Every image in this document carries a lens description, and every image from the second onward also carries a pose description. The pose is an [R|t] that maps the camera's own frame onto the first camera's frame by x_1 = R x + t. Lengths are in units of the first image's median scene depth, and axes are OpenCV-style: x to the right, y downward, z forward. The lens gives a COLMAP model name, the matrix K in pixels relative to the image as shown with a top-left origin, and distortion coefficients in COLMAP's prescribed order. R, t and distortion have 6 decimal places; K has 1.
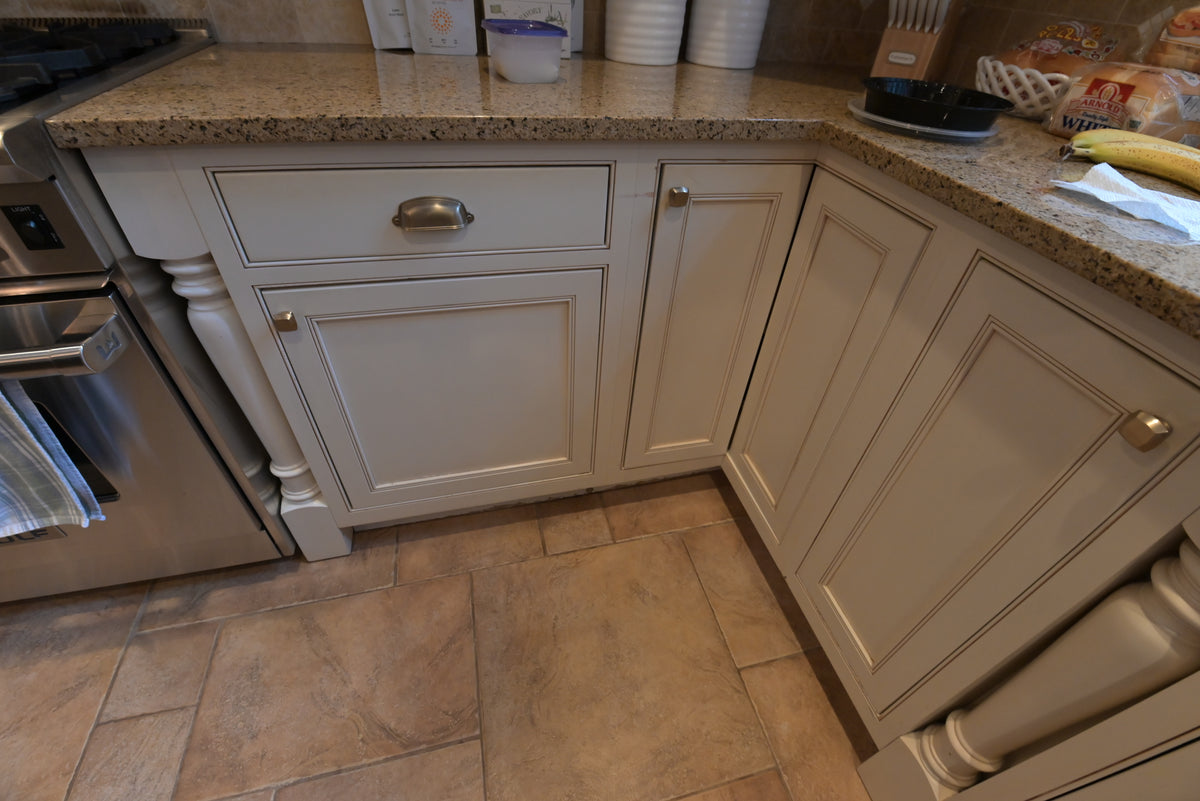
lens RADIAL K [[512.0, 0, 608.8], [0, 512.0, 400.5], [0, 0, 1]] dist [-0.013789, -0.006189]
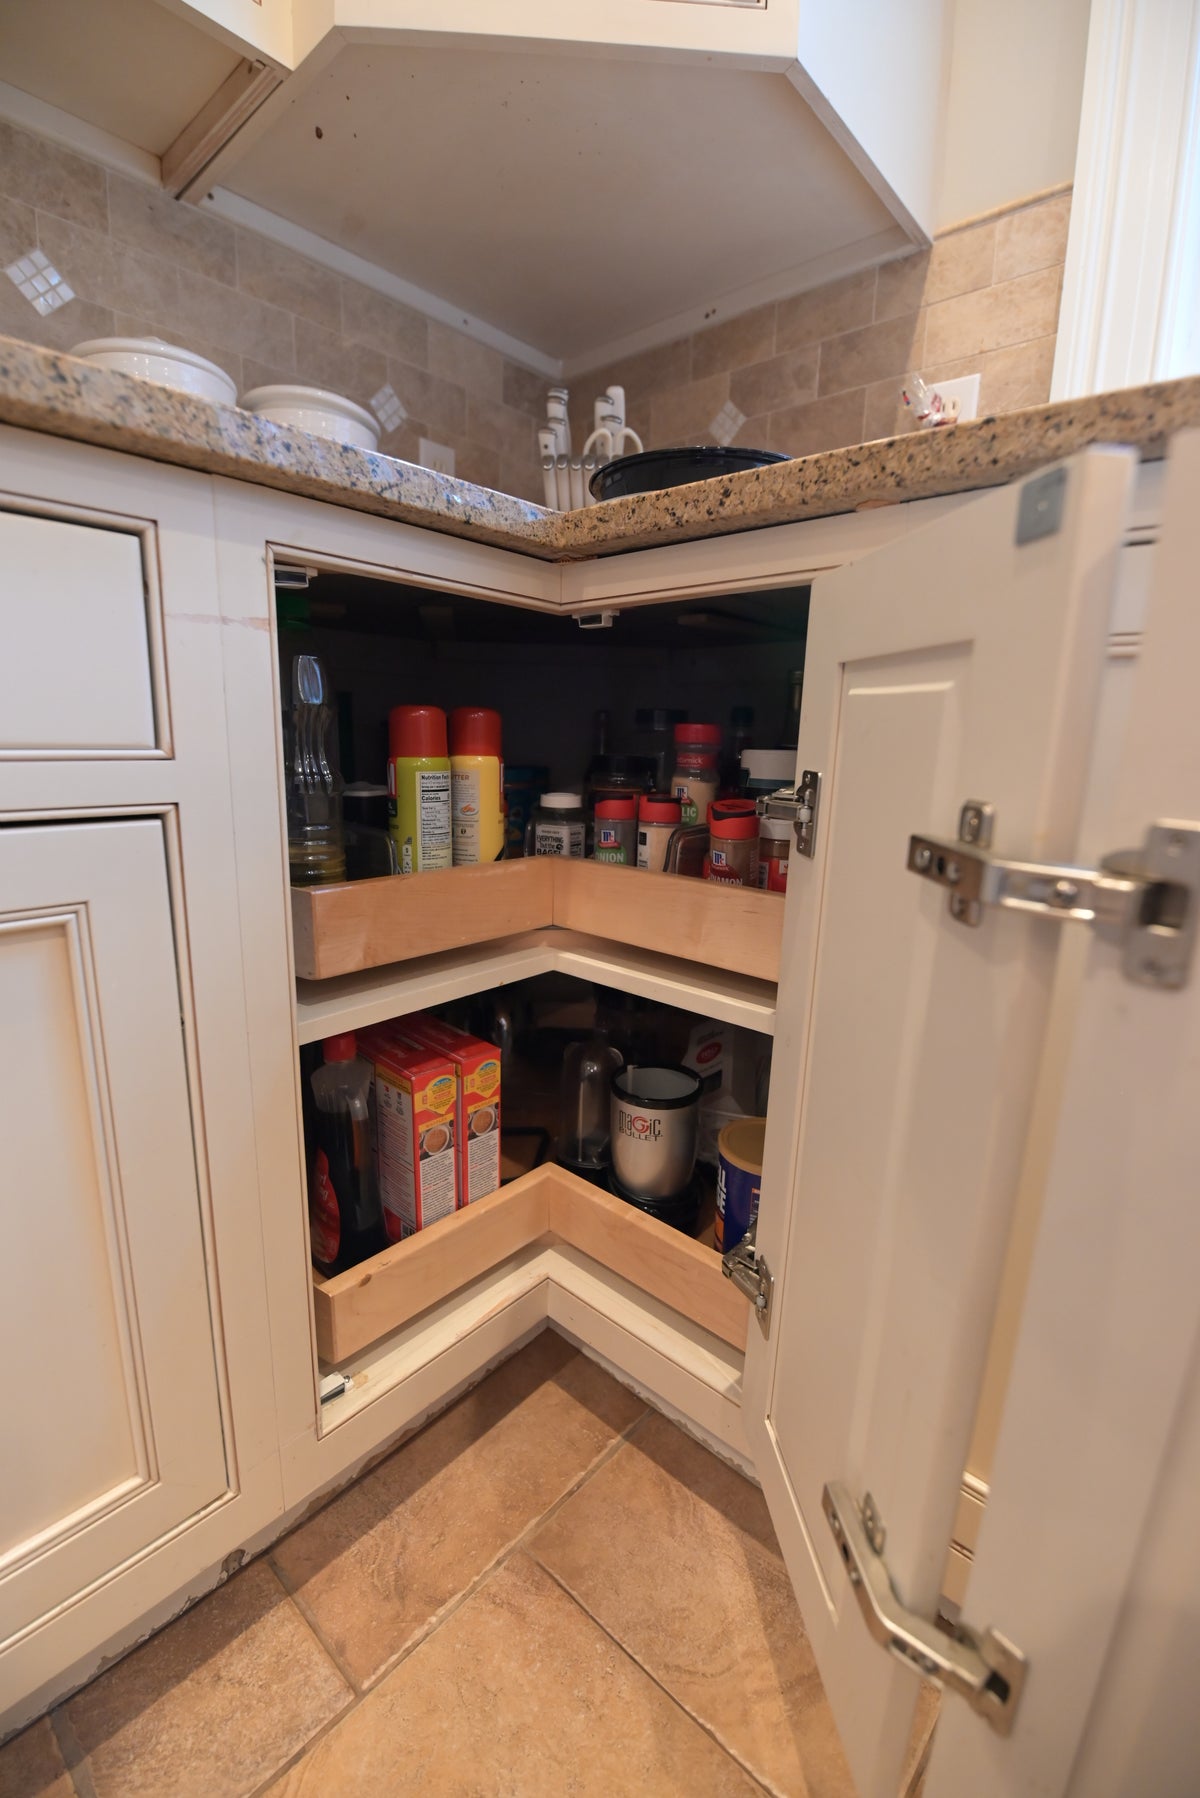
lens RADIAL K [[767.1, 0, 589.9], [0, 767.1, 895.1], [0, 0, 1]] dist [-0.013789, -0.006189]
pose [[0.837272, -0.154180, 0.524599, -0.052054], [0.379548, 0.854507, -0.354628, 0.104460], [-0.393597, 0.496031, 0.773973, 0.492463]]
